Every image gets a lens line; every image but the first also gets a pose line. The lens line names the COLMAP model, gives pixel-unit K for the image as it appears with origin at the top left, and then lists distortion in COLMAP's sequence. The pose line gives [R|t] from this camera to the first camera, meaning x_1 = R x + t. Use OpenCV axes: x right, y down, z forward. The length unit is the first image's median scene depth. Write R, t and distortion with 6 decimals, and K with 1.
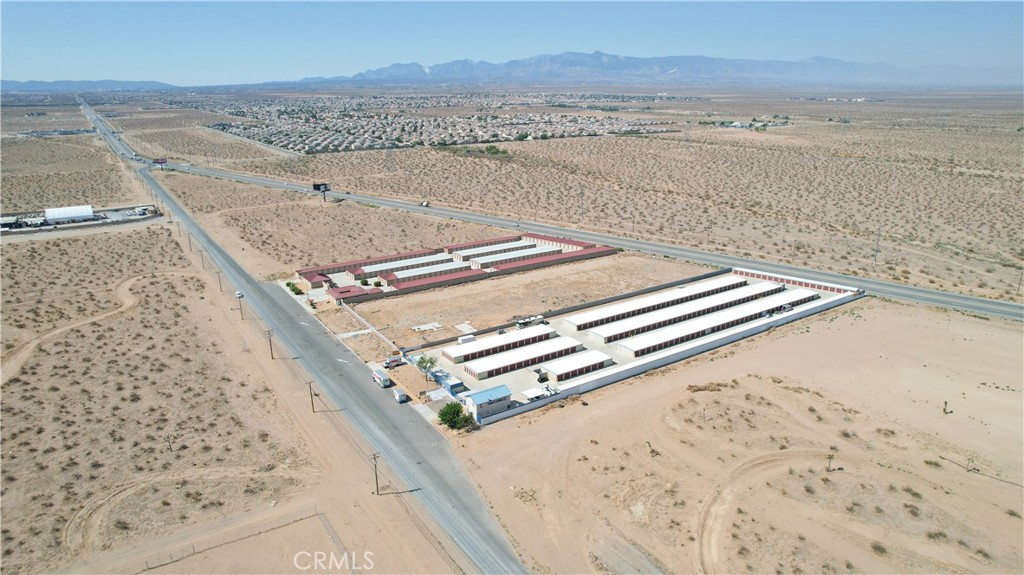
lens RADIAL K [[631.8, 0, 535.5], [0, 631.8, 287.4], [0, 0, 1]] dist [-0.024695, -0.000112]
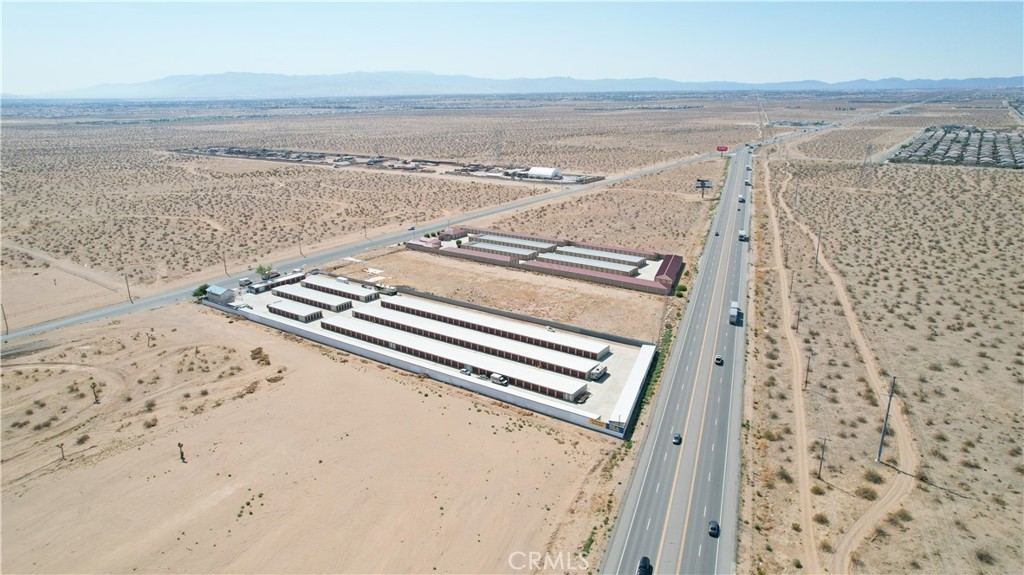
lens RADIAL K [[631.8, 0, 535.5], [0, 631.8, 287.4], [0, 0, 1]] dist [-0.024695, -0.000112]
pose [[0.367188, 0.280476, -0.886852, 1.113956], [-0.274271, 0.943709, 0.184900, -0.237262], [0.888791, 0.175344, 0.423445, 0.729974]]
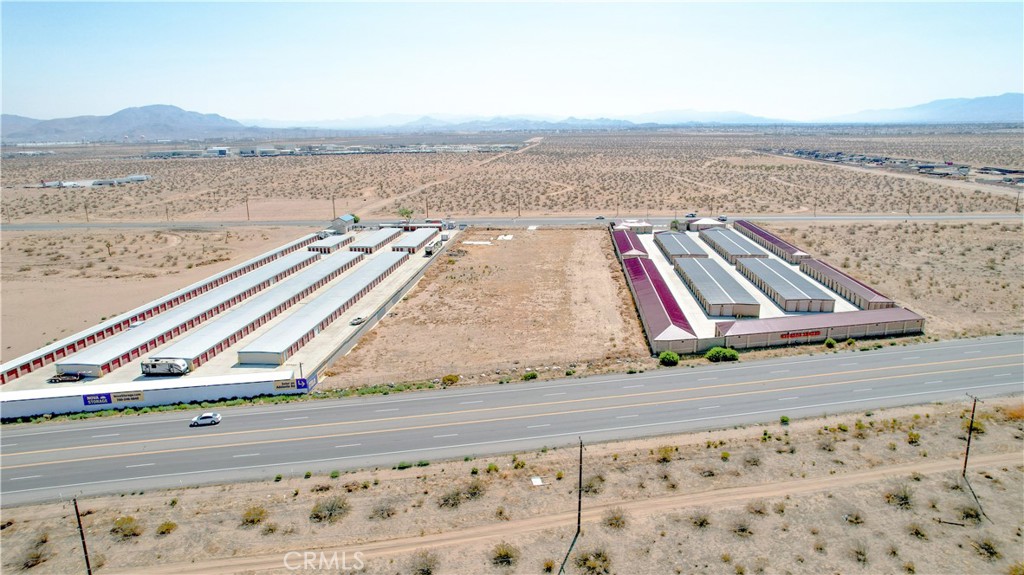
lens RADIAL K [[631.8, 0, 535.5], [0, 631.8, 287.4], [0, 0, 1]] dist [-0.024695, -0.000112]
pose [[-0.617194, 0.214697, -0.756953, 0.632228], [-0.210103, 0.882146, 0.421516, -0.330601], [0.758241, 0.419195, -0.499346, 1.606494]]
